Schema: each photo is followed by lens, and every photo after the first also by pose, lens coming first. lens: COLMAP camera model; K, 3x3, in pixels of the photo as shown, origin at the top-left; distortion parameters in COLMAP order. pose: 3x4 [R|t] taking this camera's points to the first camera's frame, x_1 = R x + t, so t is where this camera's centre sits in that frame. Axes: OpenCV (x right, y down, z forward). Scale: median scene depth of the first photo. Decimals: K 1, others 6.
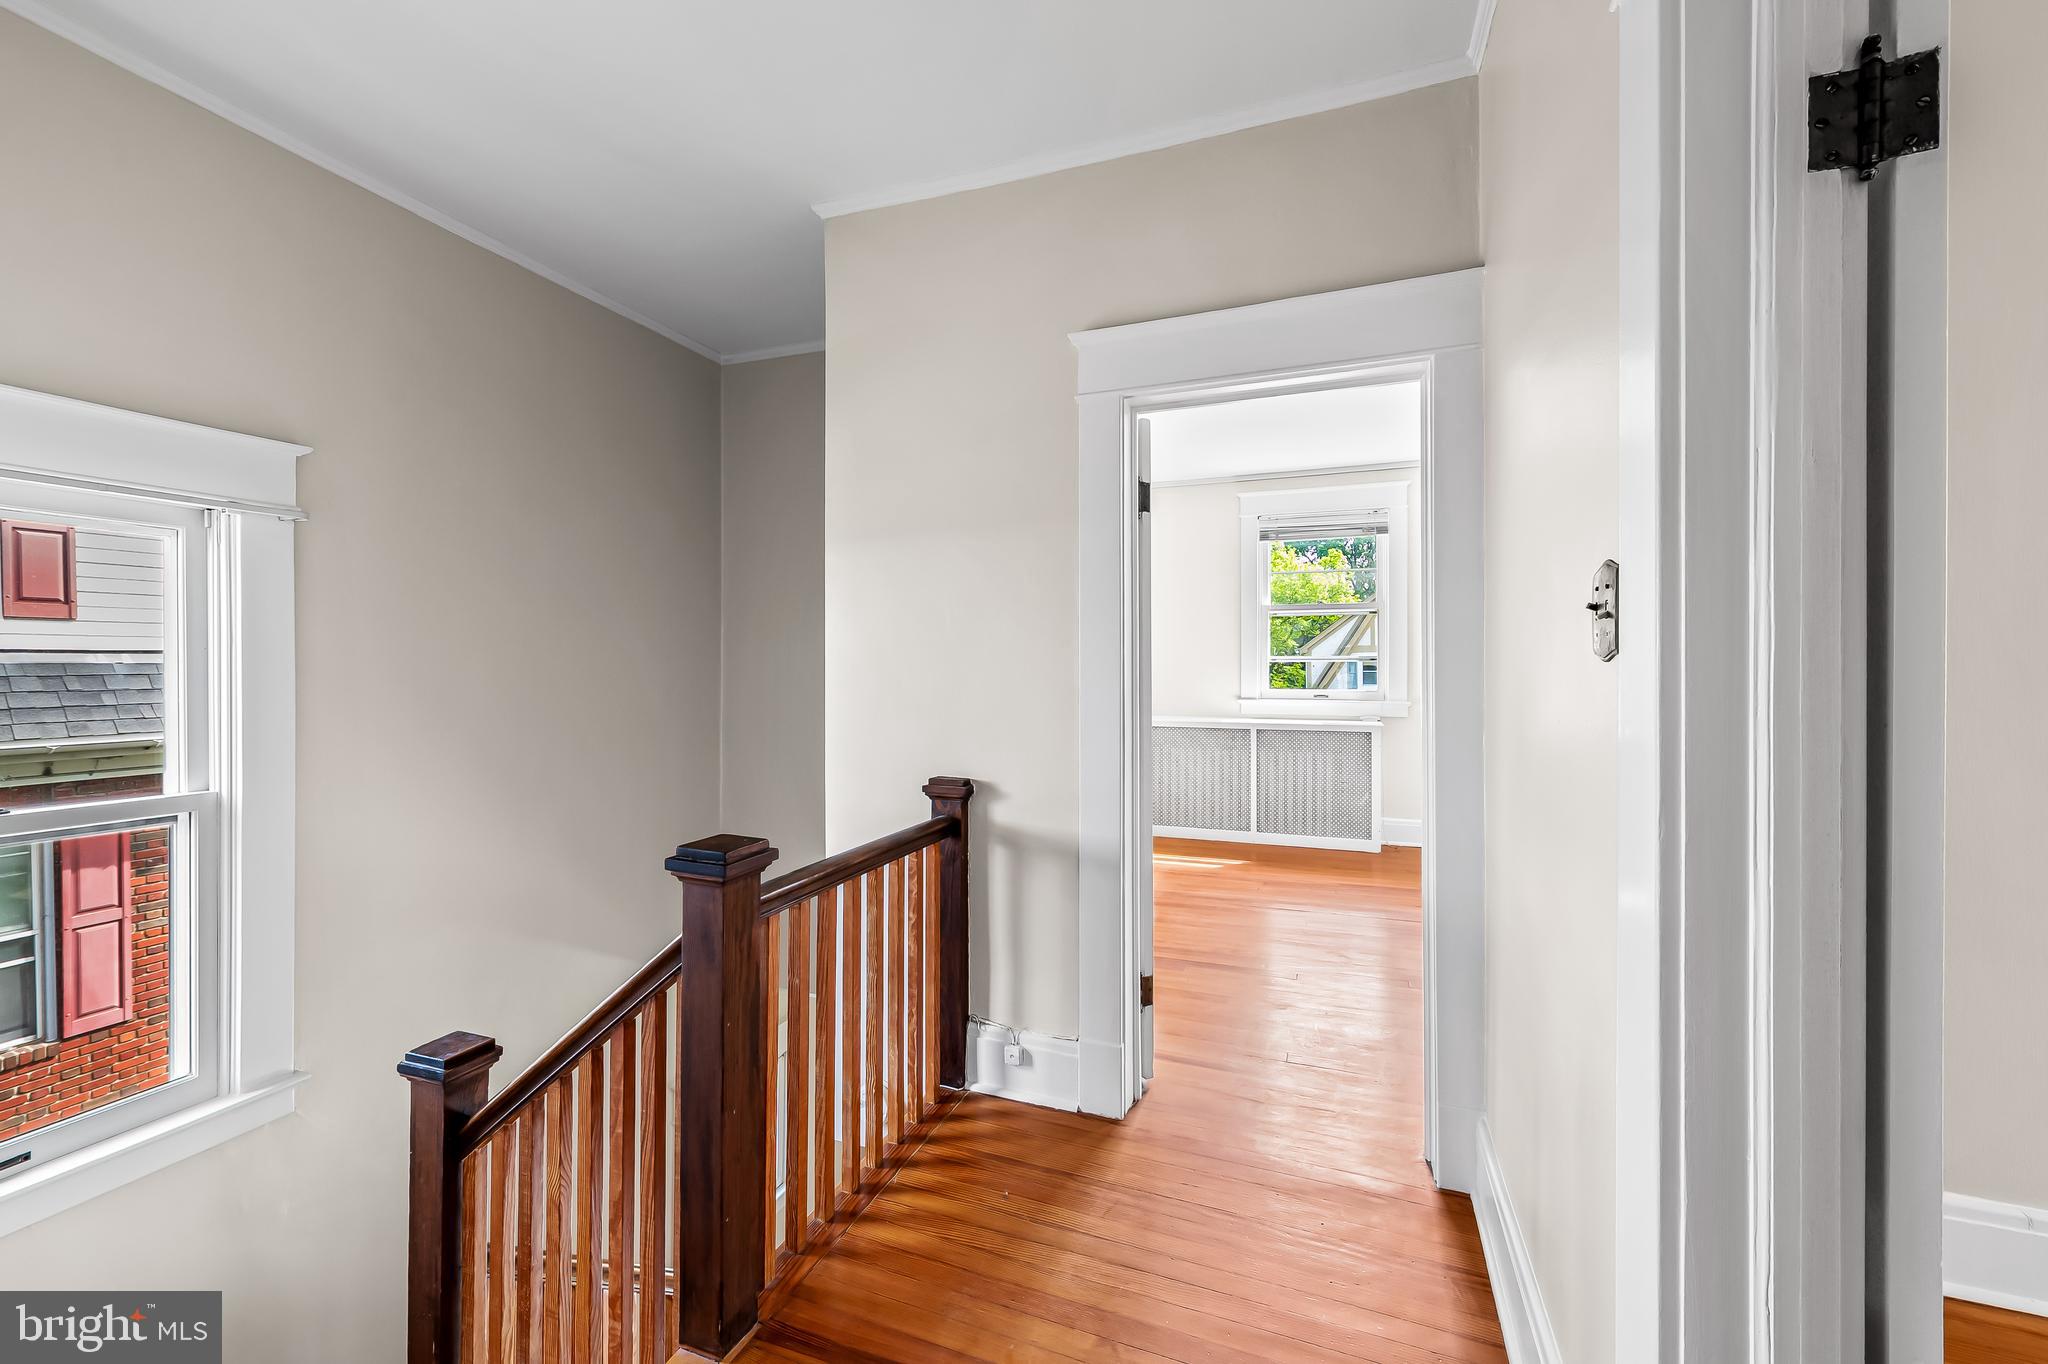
lens RADIAL K [[821.1, 0, 1032.1], [0, 821.1, 674.8], [0, 0, 1]] dist [-0.003527, -0.000182]
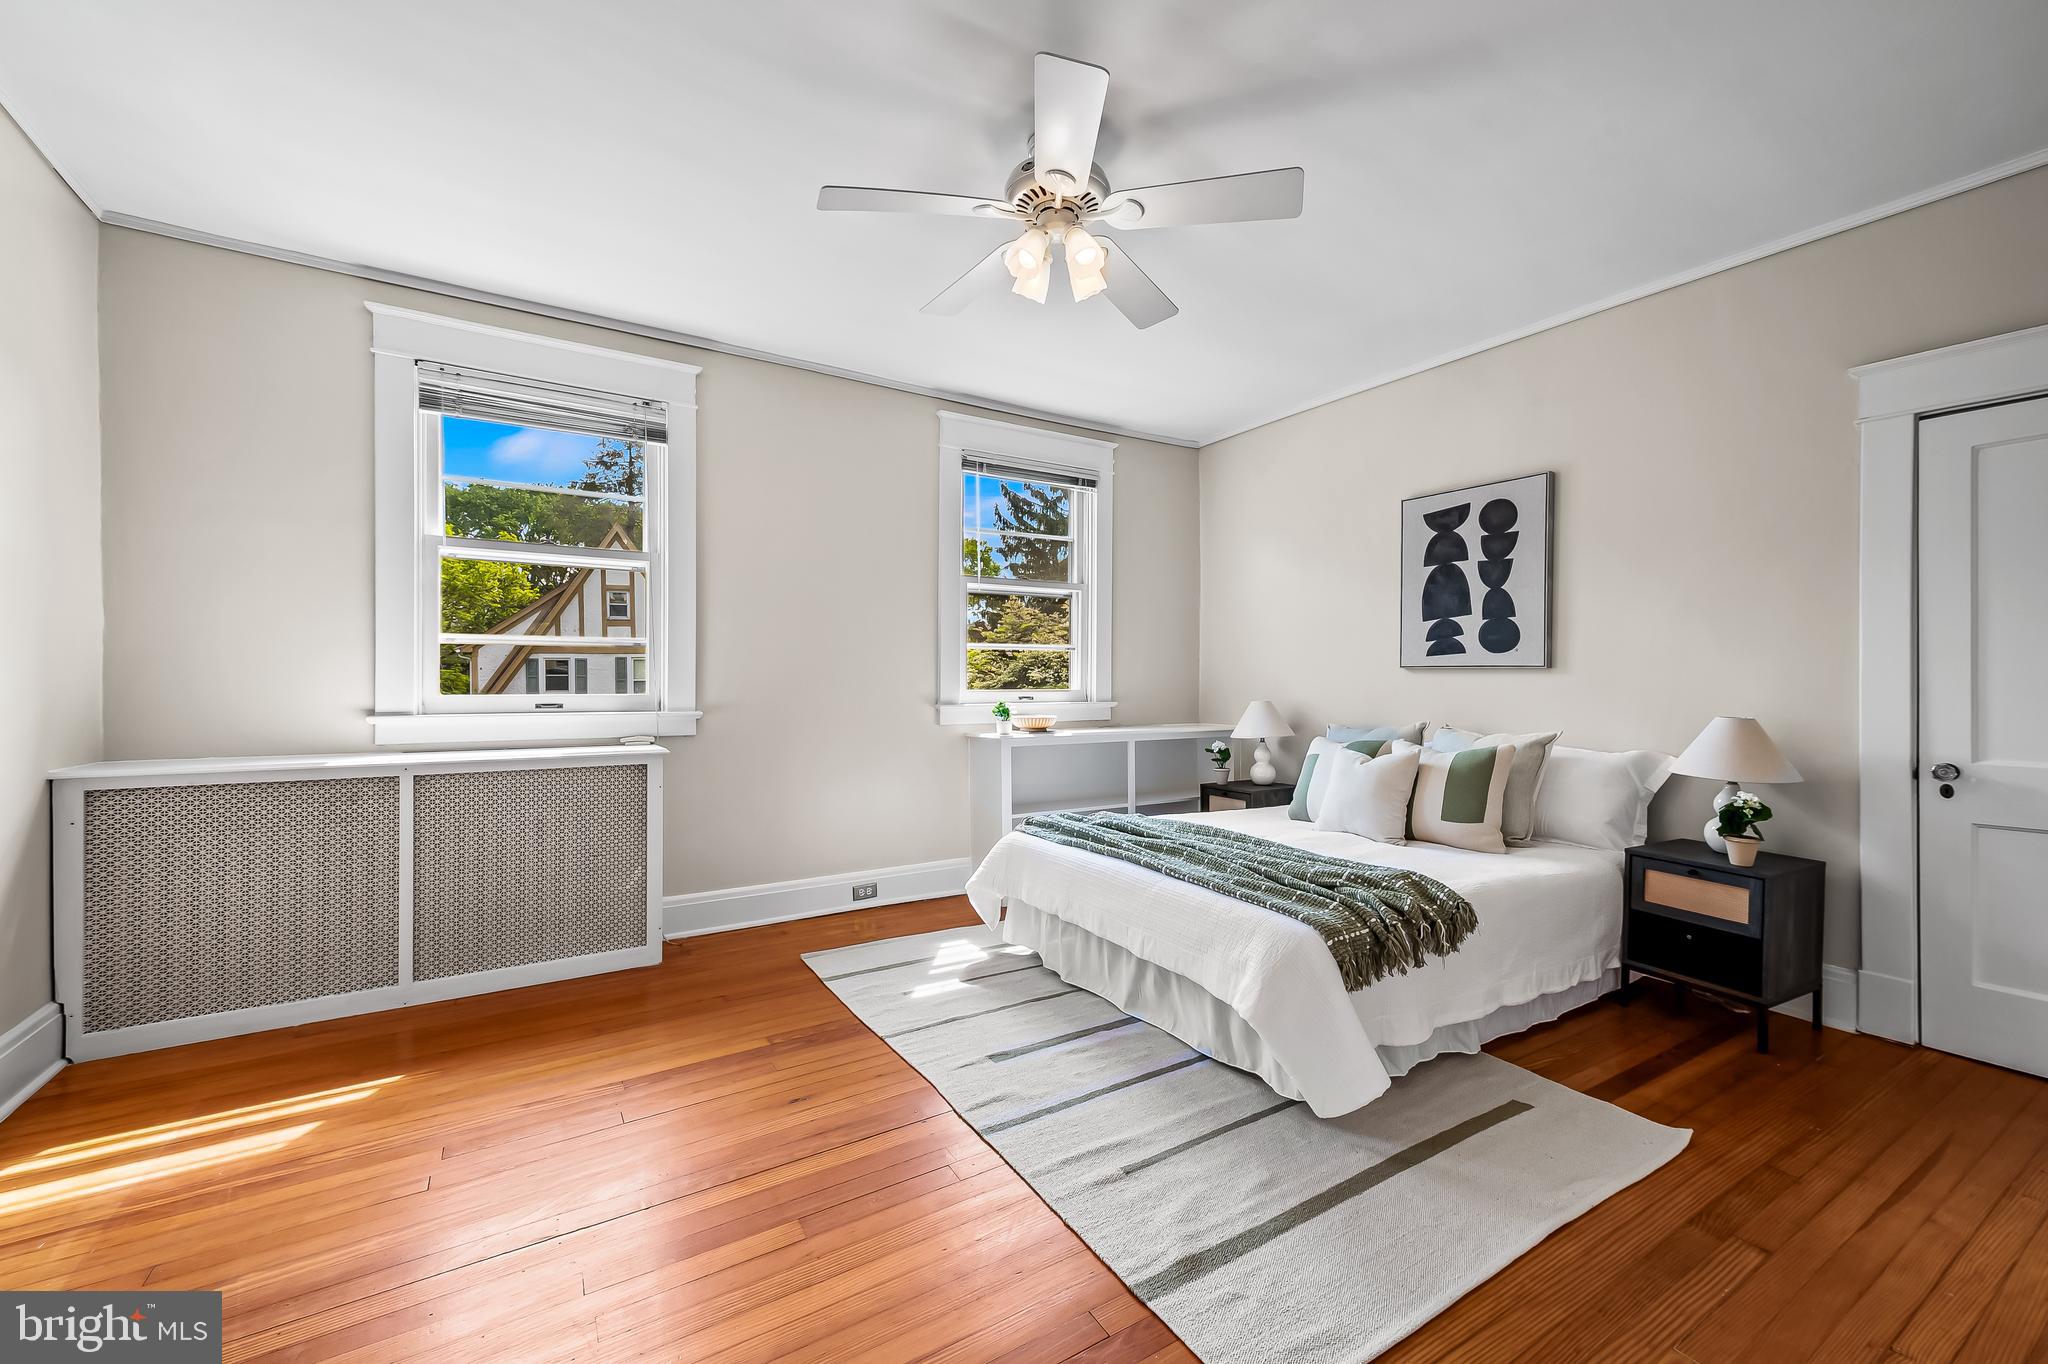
lens RADIAL K [[821.1, 0, 1040.7], [0, 821.1, 681.1], [0, 0, 1]] dist [-0.003527, -0.000182]
pose [[0.594416, -0.002823, 0.804153, 0.097465], [0.000939, 0.999996, 0.002816, 0.007346], [-0.804157, -0.000919, 0.594416, 0.388713]]
